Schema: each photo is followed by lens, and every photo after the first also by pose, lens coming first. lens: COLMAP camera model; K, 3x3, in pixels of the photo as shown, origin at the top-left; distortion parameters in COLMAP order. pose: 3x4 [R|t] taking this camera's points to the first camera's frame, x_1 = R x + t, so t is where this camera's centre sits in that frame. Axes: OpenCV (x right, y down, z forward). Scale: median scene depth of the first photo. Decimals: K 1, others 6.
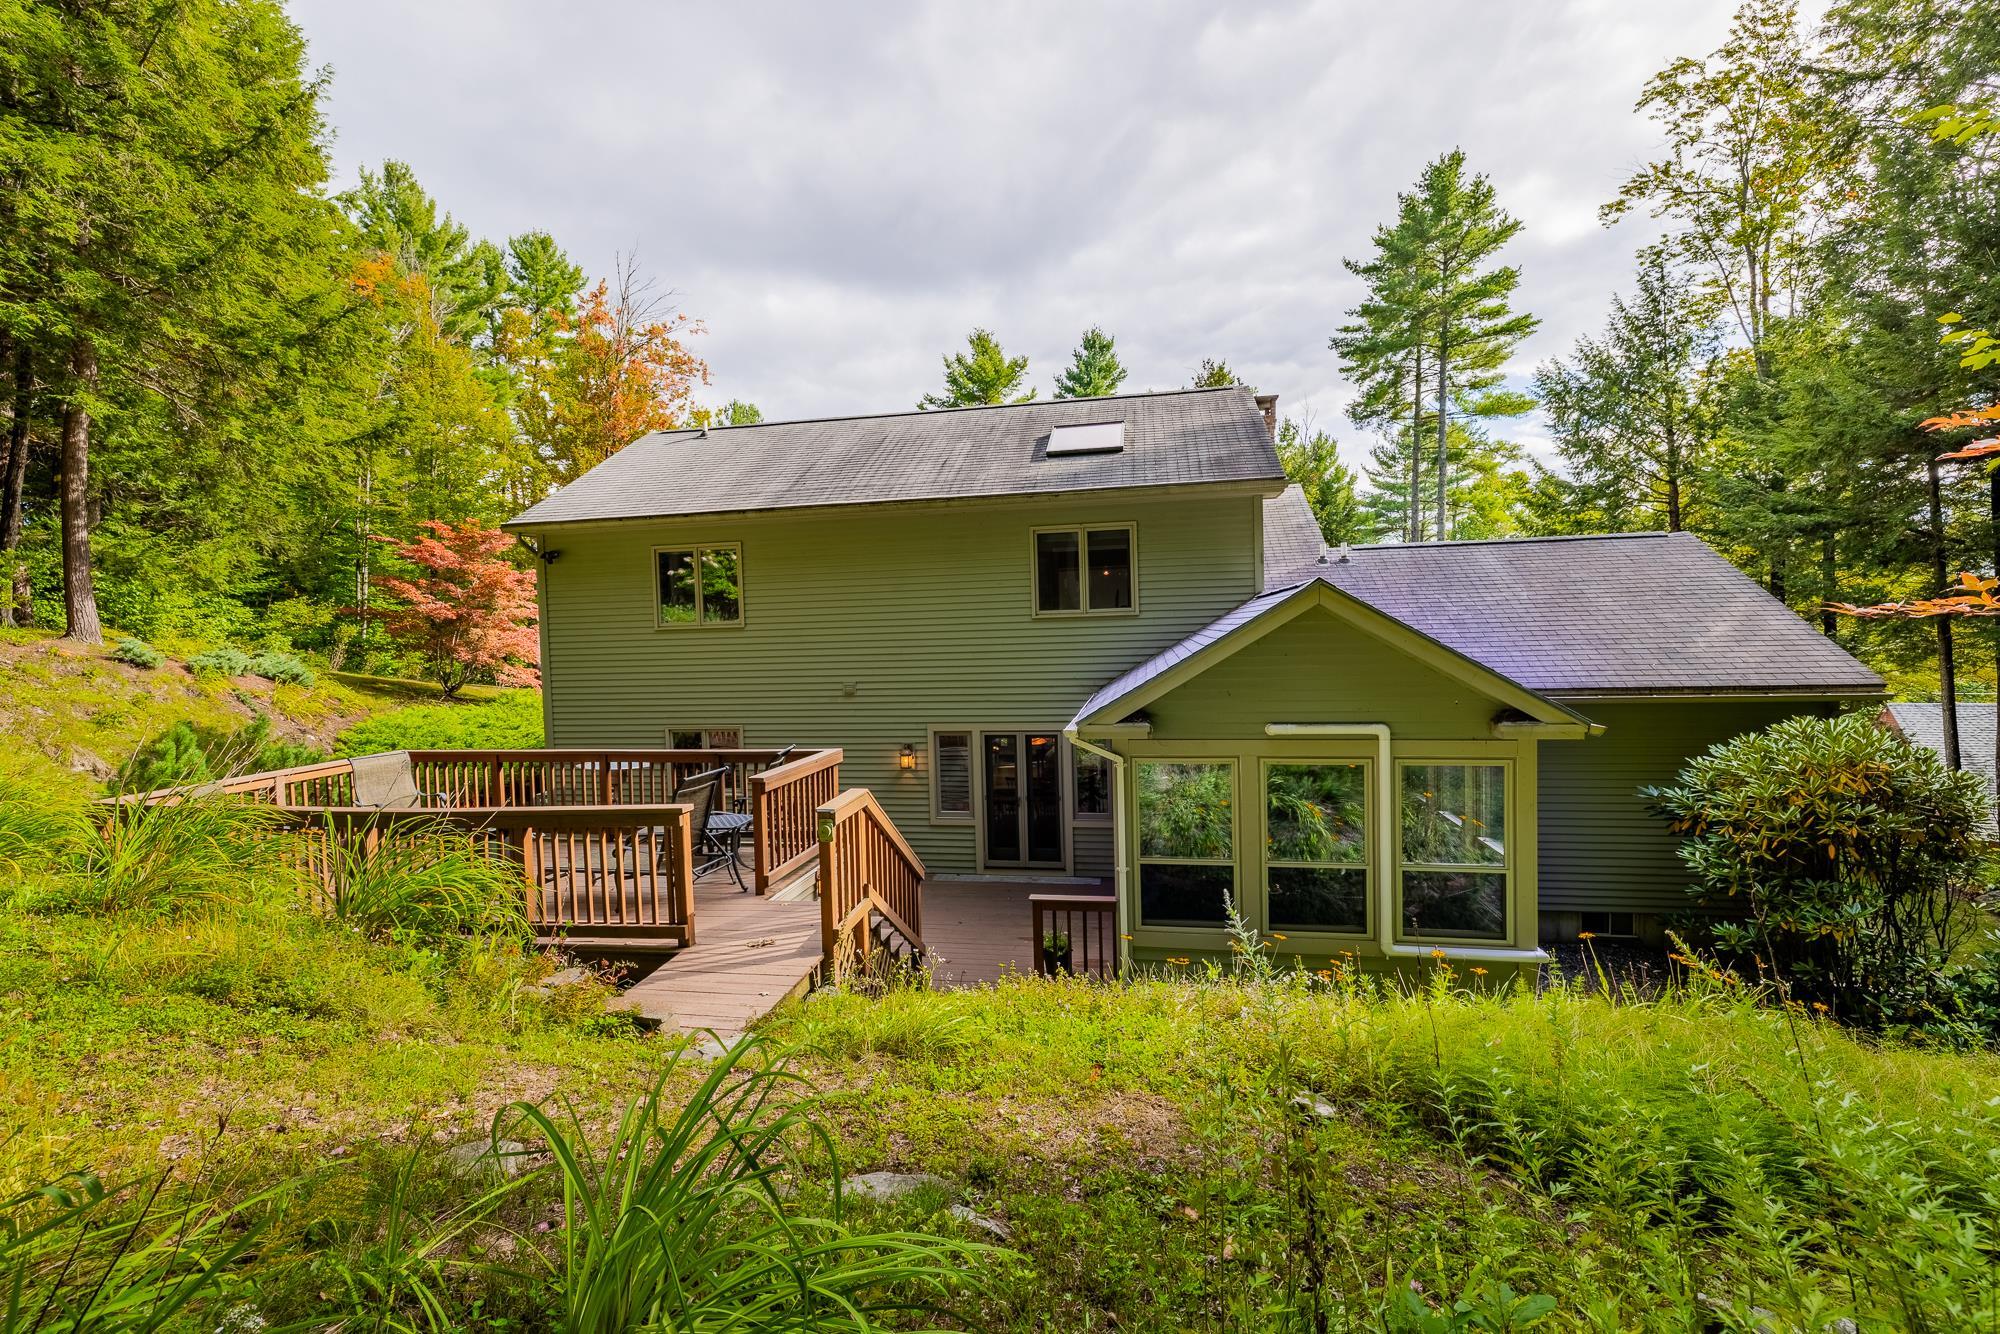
lens RADIAL K [[846.5, 0, 996.8], [0, 846.5, 664.0], [0, 0, 1]] dist [0.004787, -0.000331]
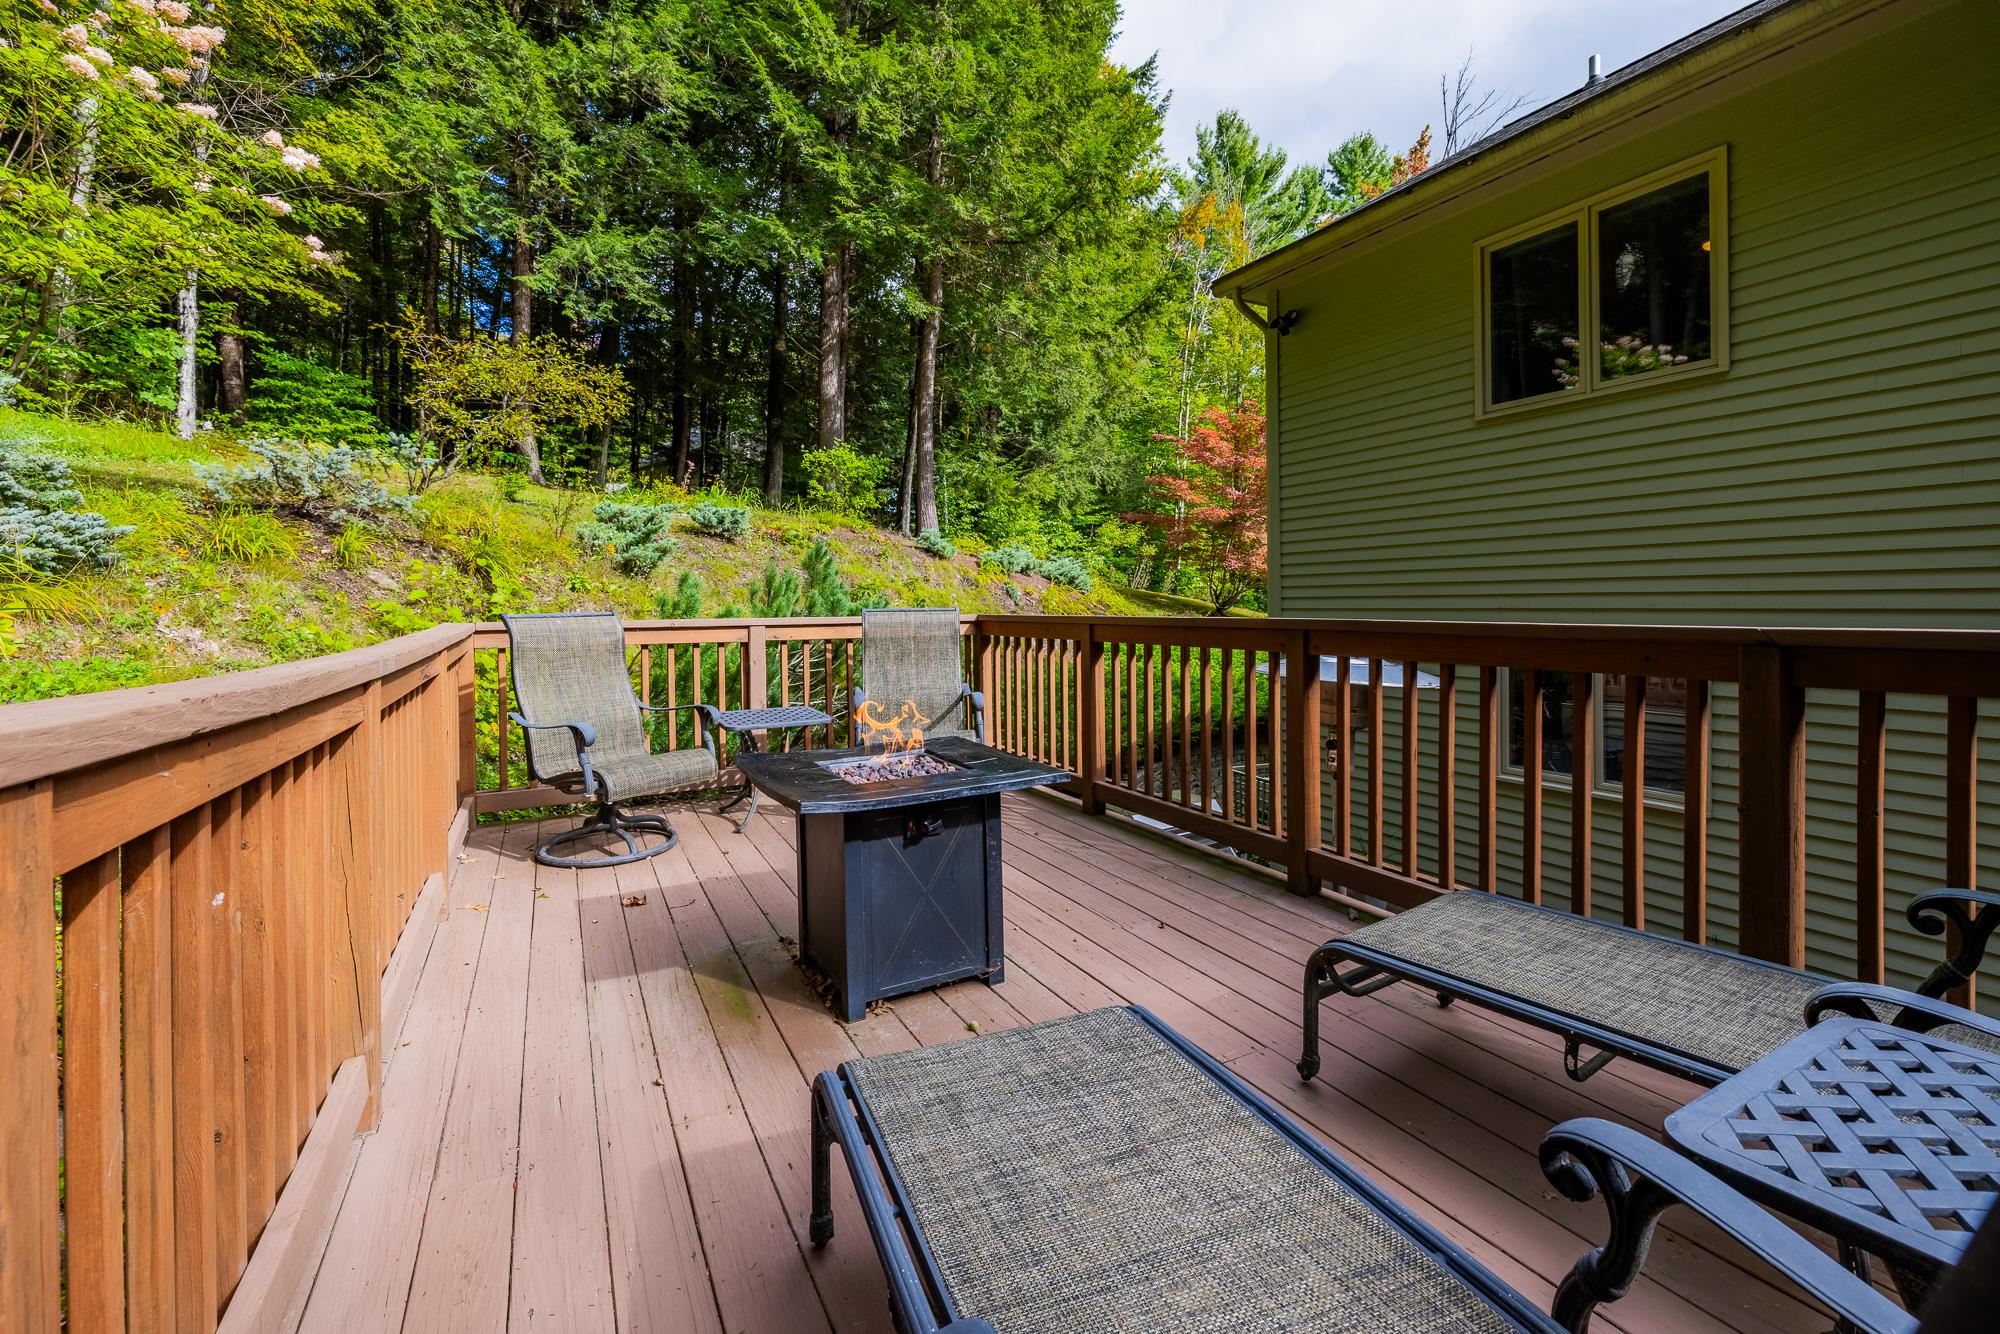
lens RADIAL K [[846.5, 0, 999.2], [0, 846.5, 611.3], [0, 0, 1]] dist [0.004787, -0.000331]
pose [[0.625997, 0.024564, -0.779439, -0.090955], [-0.034995, 0.999382, 0.003390, 0.032842], [0.779040, 0.025154, 0.626469, 0.227225]]
